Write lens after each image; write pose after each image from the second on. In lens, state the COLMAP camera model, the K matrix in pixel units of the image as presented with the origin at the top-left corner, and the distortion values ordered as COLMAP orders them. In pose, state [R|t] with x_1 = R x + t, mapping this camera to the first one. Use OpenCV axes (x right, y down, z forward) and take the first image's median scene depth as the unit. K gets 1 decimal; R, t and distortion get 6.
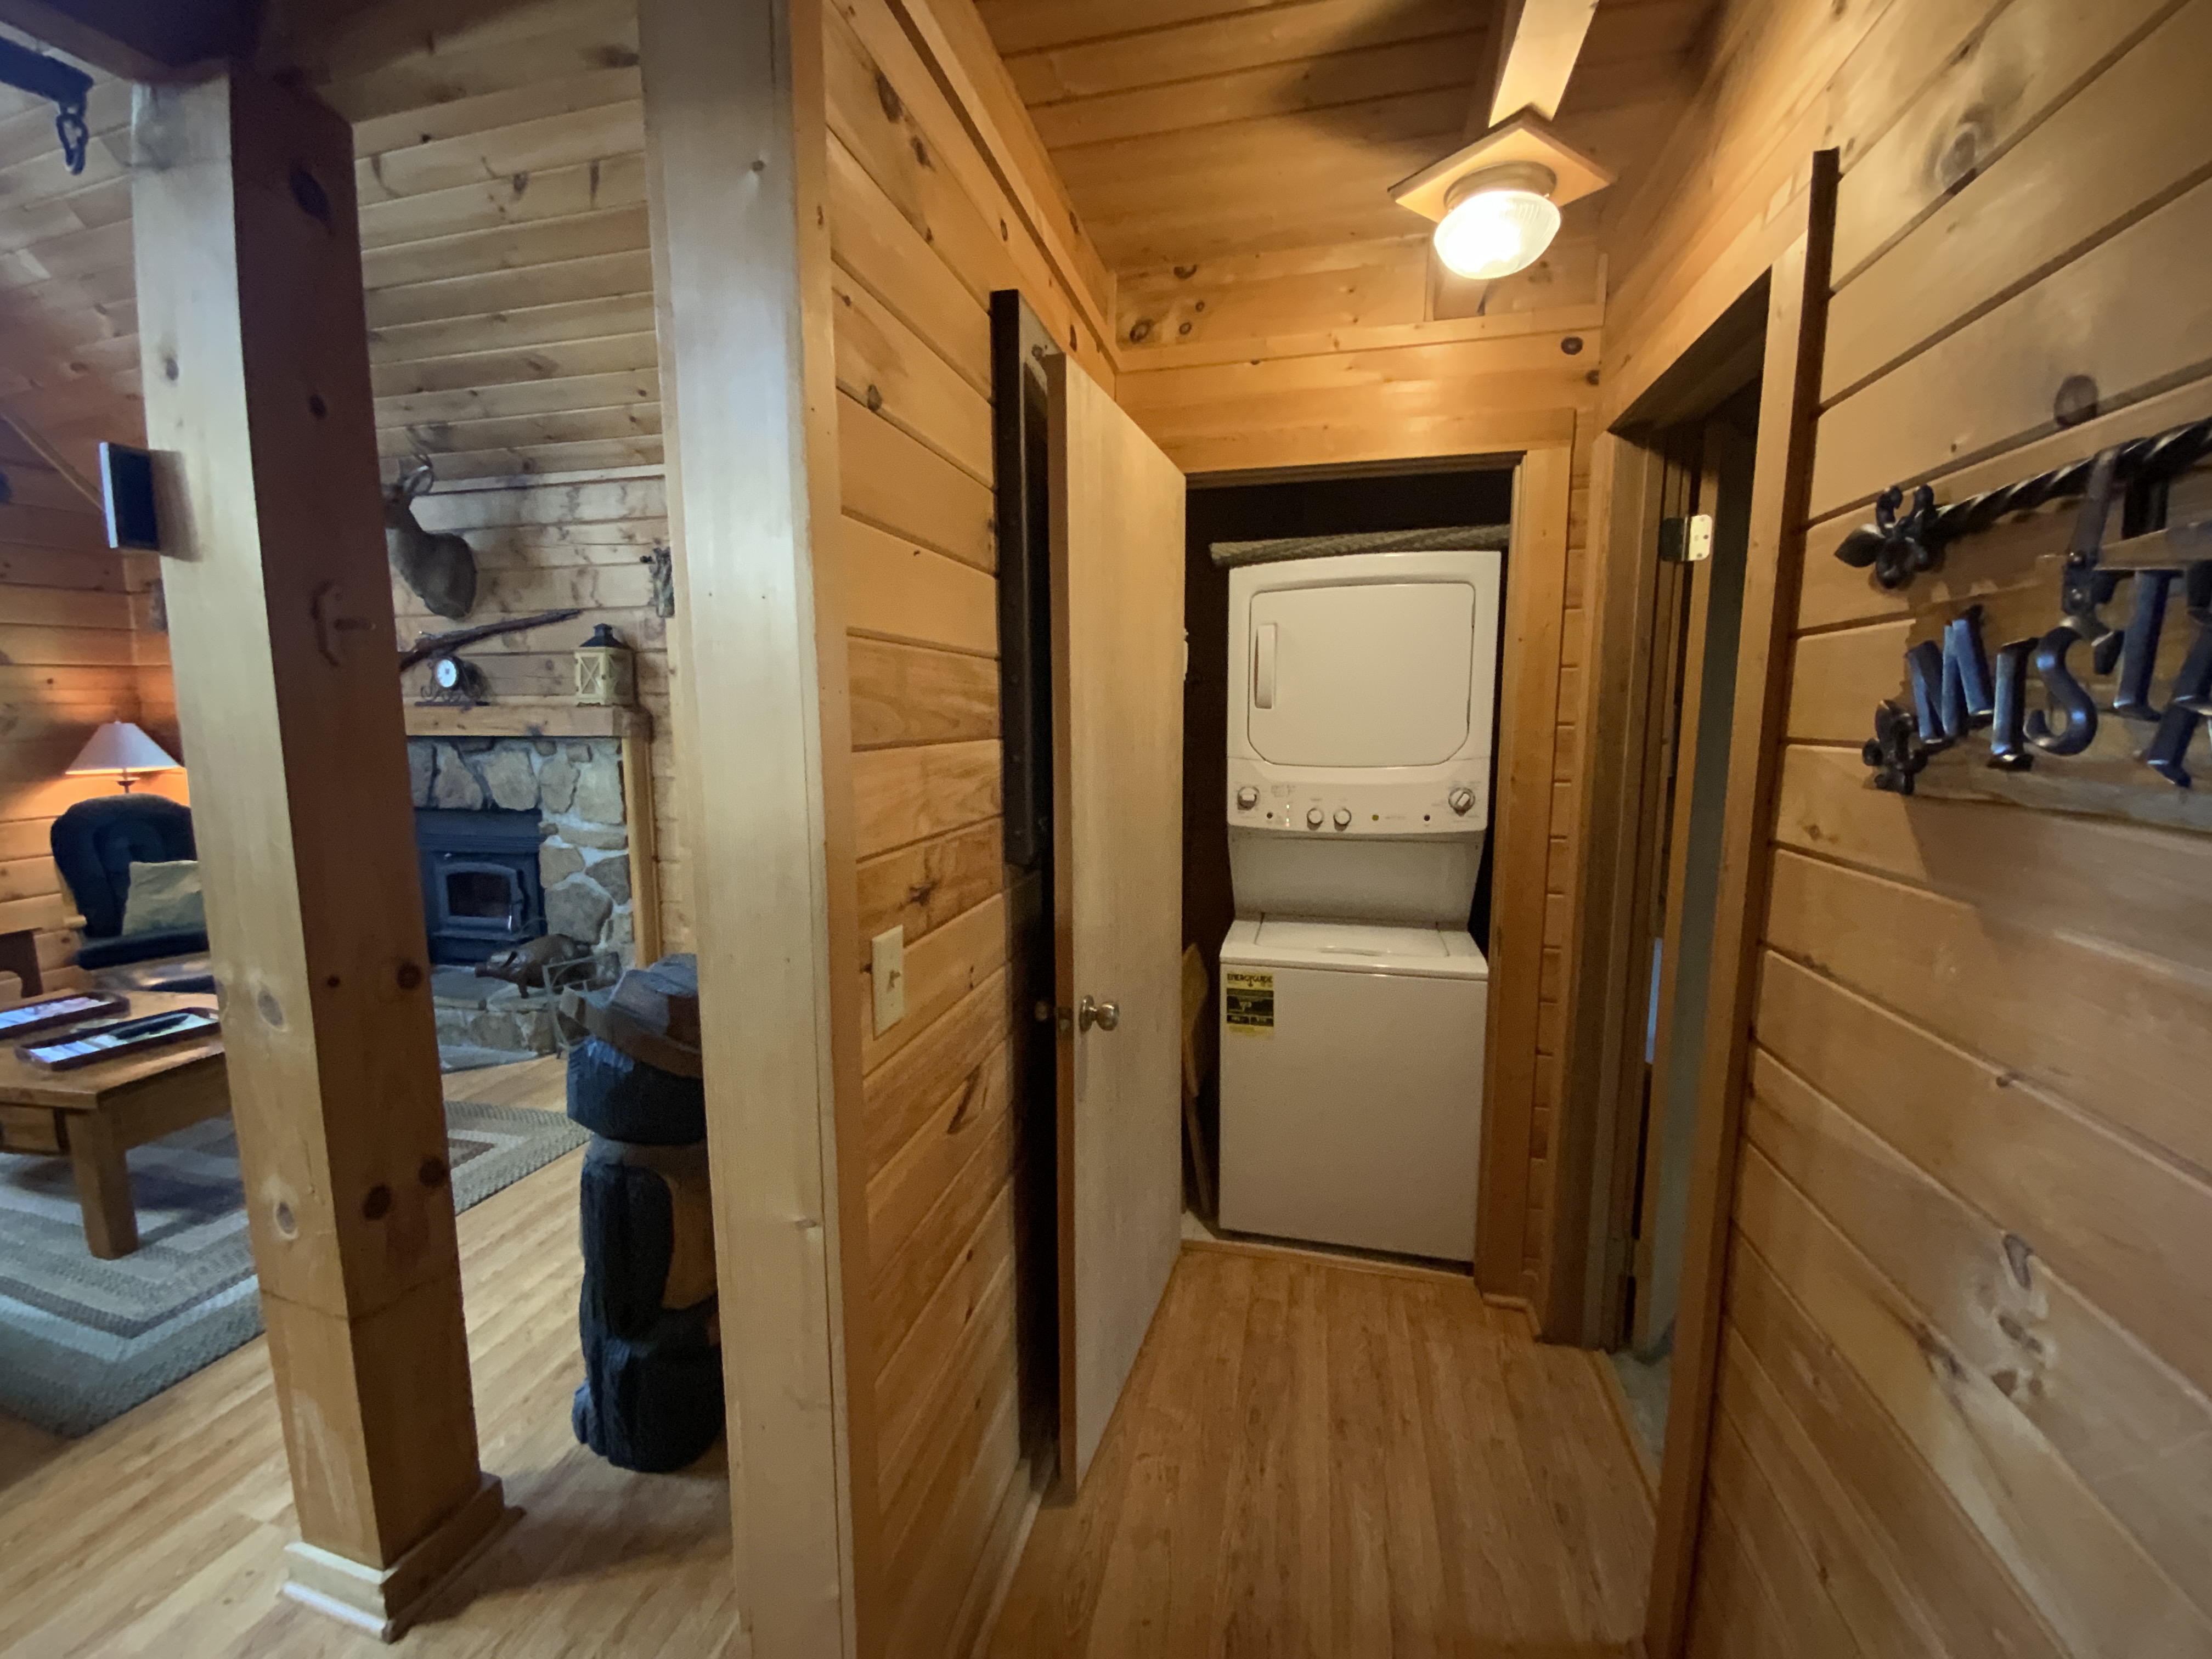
lens RADIAL K [[898.7, 0, 1106.0], [0, 898.7, 829.5], [0, 0, 1]] dist [0.017817, -0.016325]
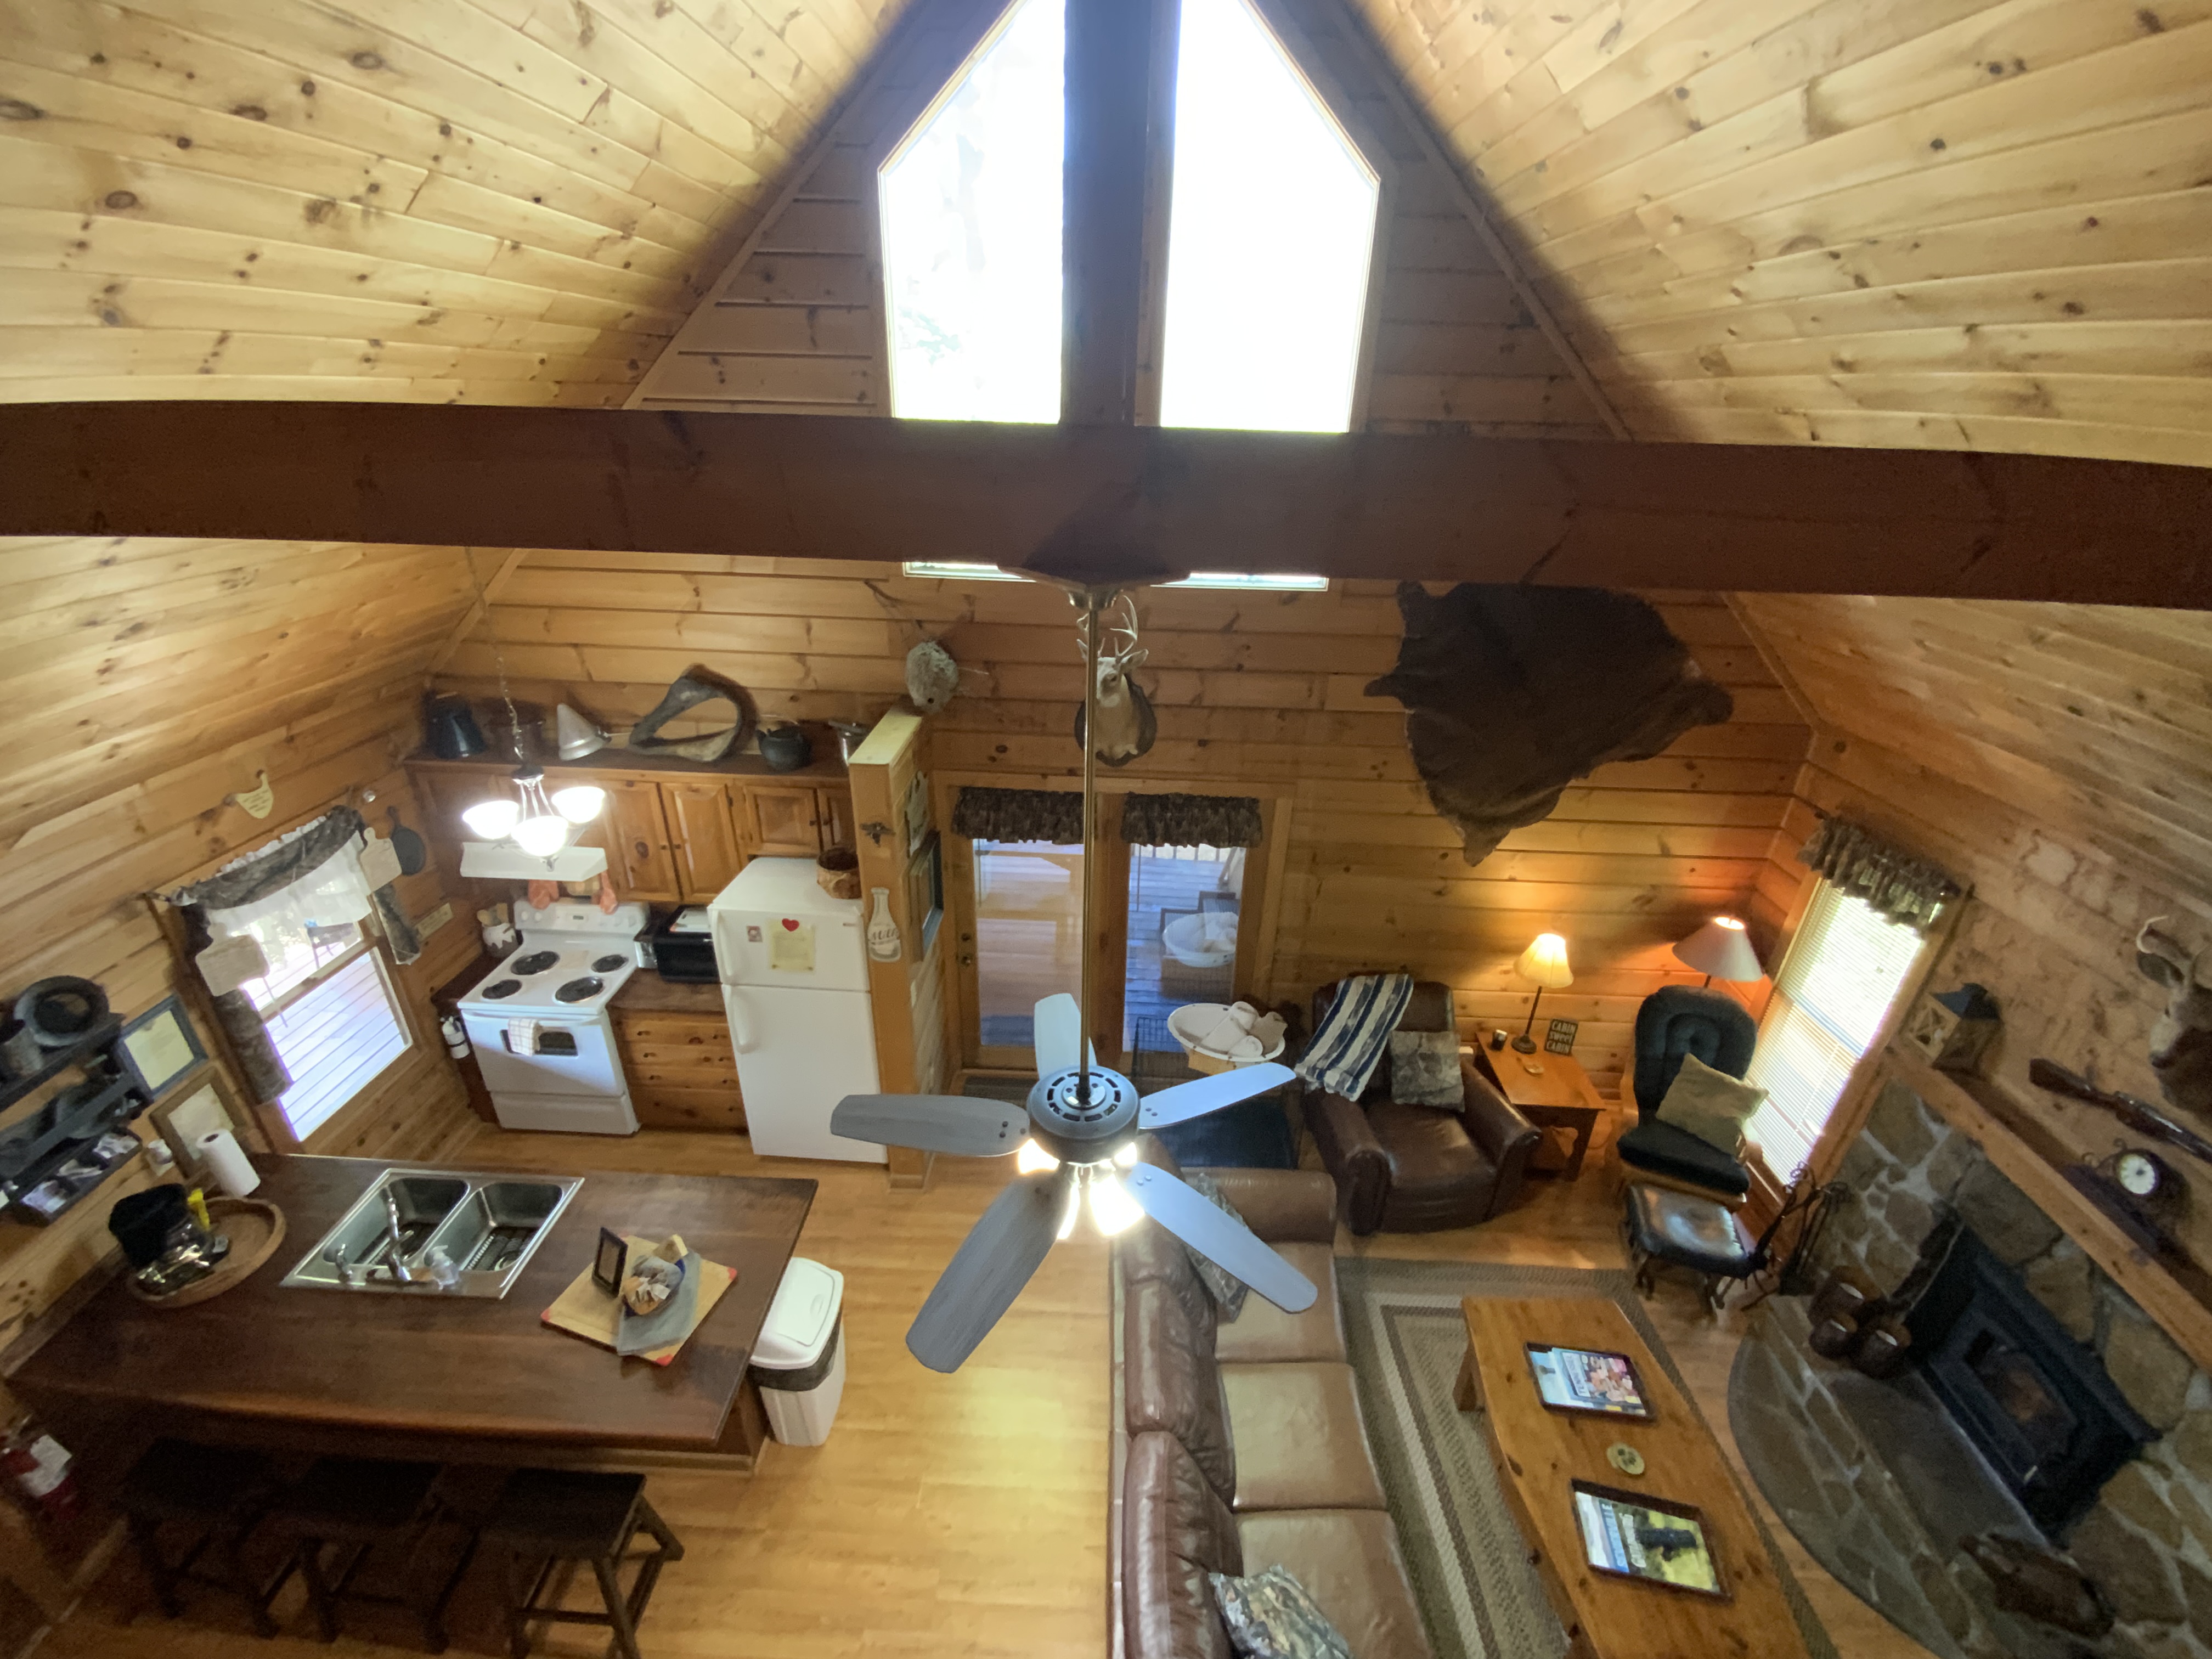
lens RADIAL K [[877.1, 0, 1102.1], [0, 877.1, 827.5], [0, 0, 1]] dist [0.009613, -0.014177]
pose [[0.194817, 0.430218, -0.881452, -0.414991], [-0.150150, 0.901160, 0.406651, -0.588356], [0.969279, 0.053127, 0.240159, 0.020587]]
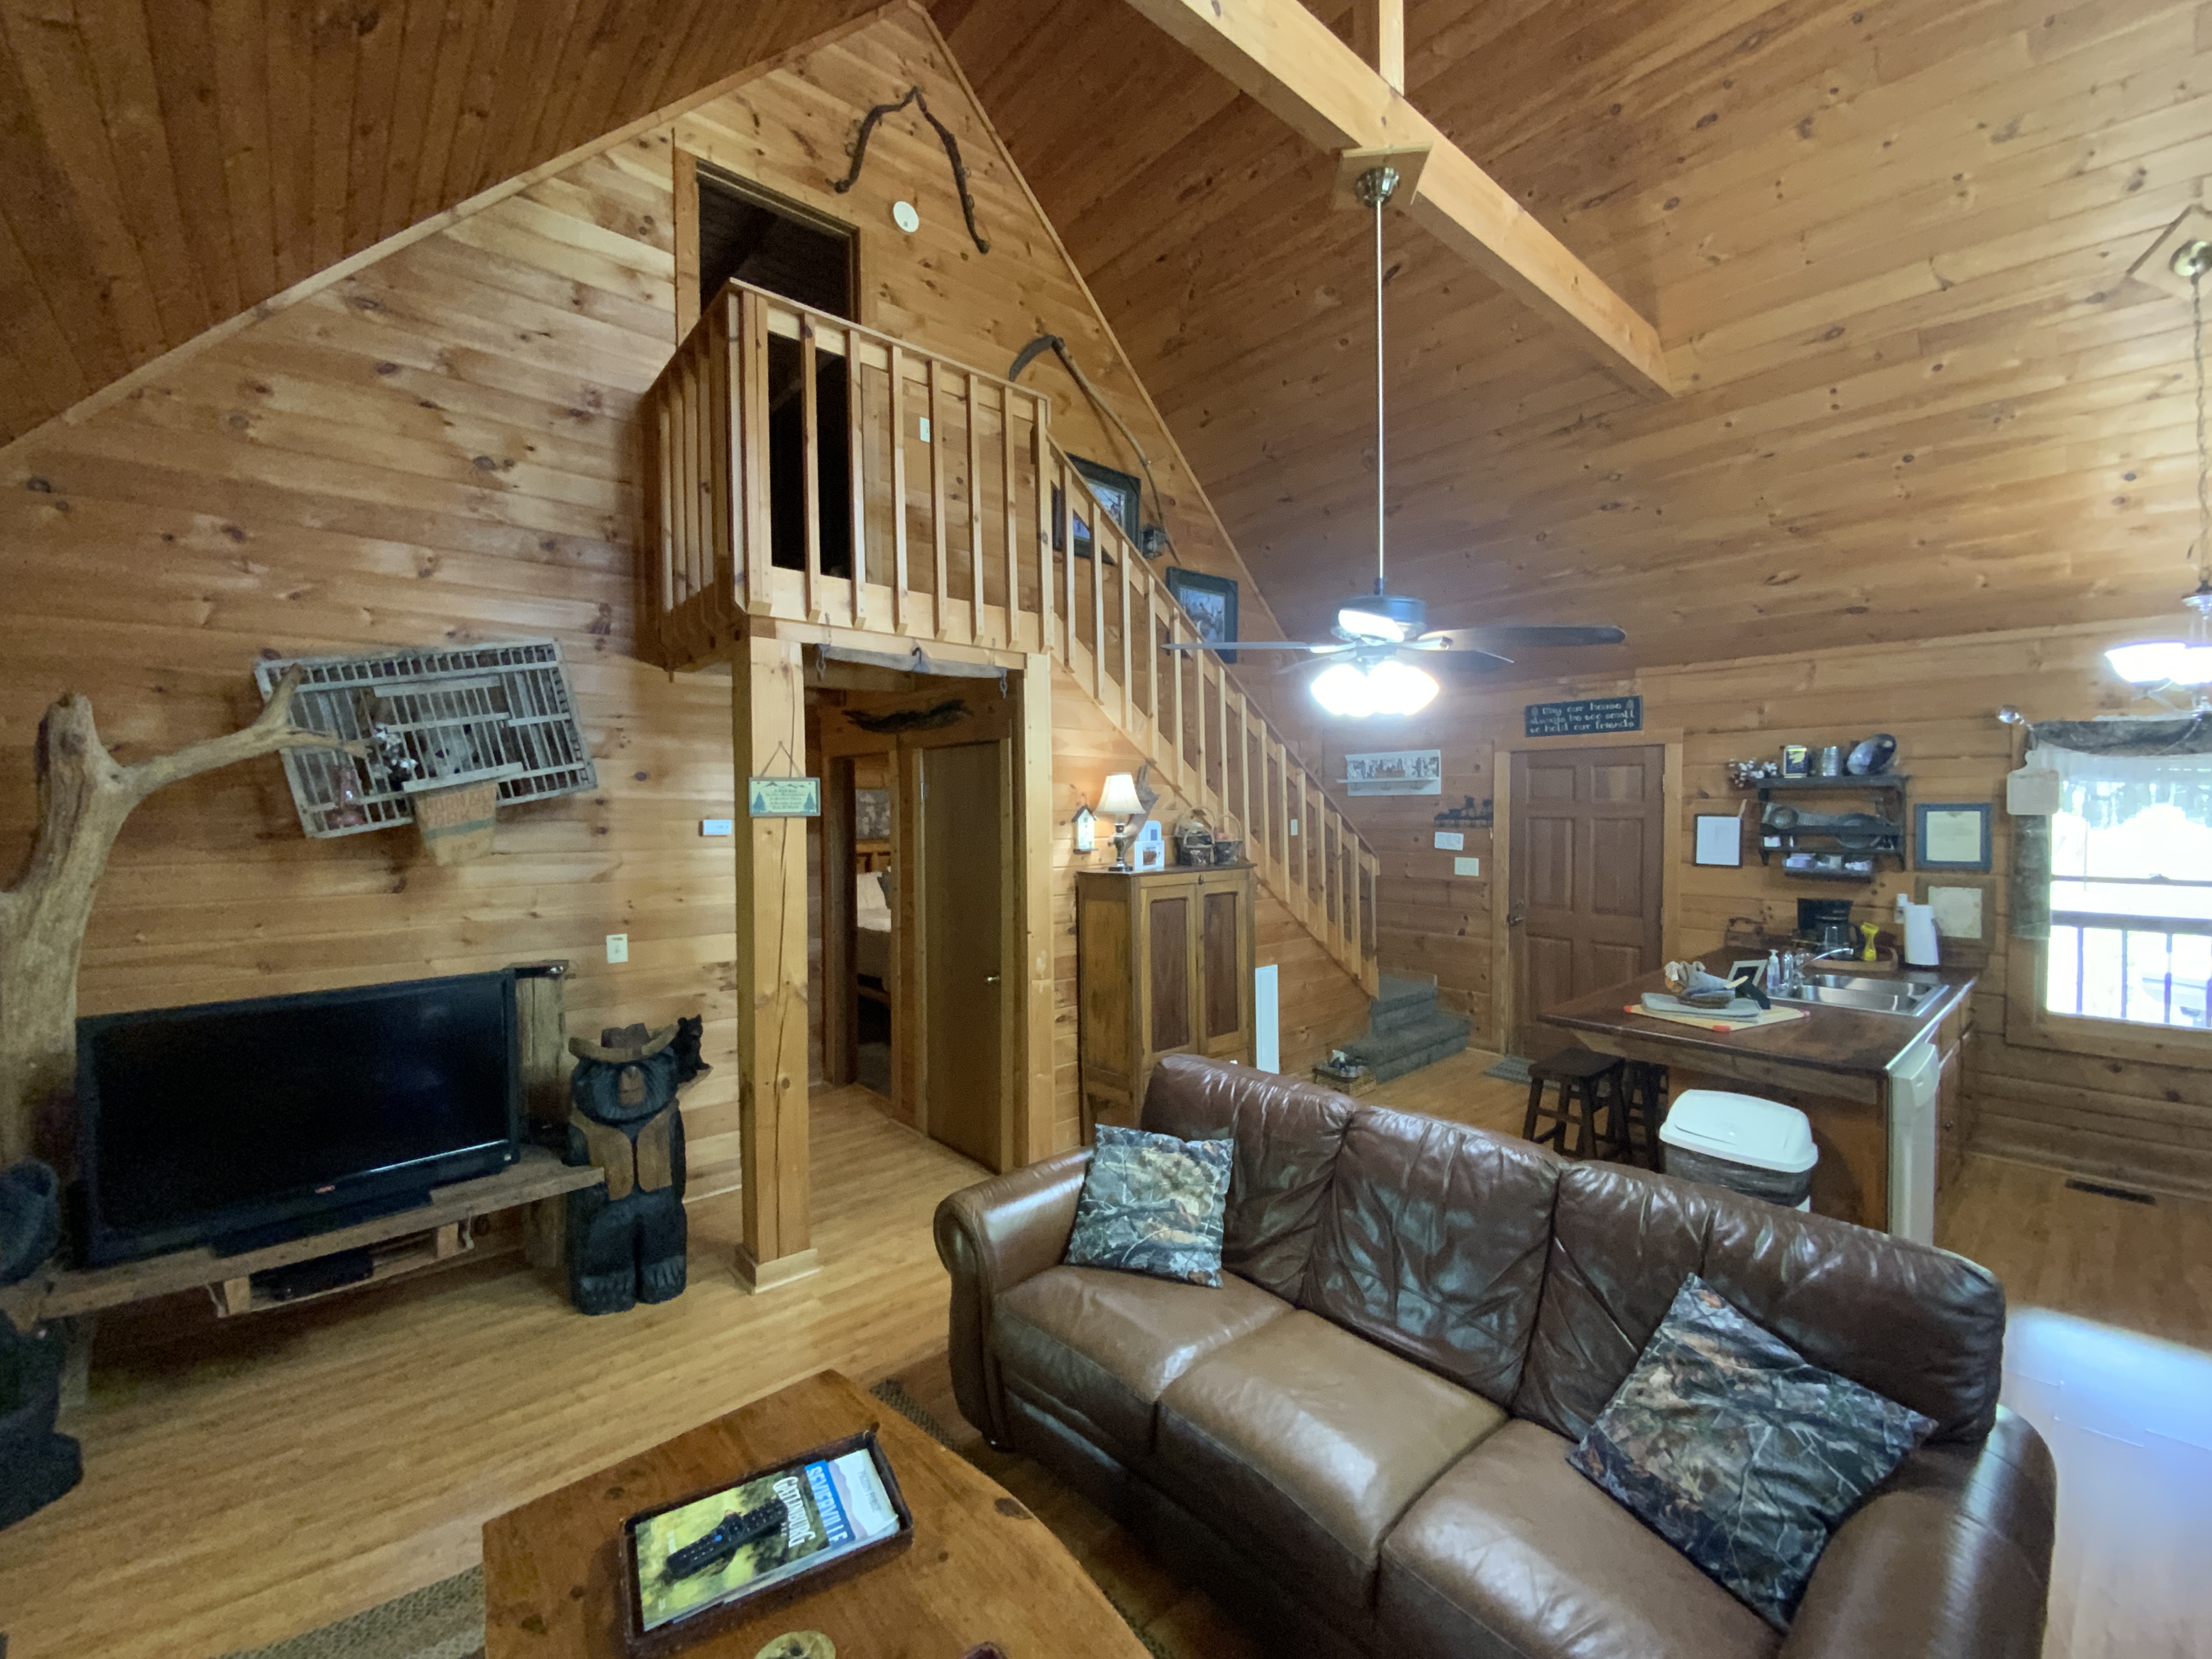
lens RADIAL K [[894.4, 0, 1102.7], [0, 894.4, 825.4], [0, 0, 1]] dist [0.015191, -0.015324]
pose [[-0.805846, -0.001884, 0.592123, -1.029737], [0.087796, 0.988561, 0.122630, -0.168786], [-0.585580, 0.150807, -0.796463, 0.812667]]
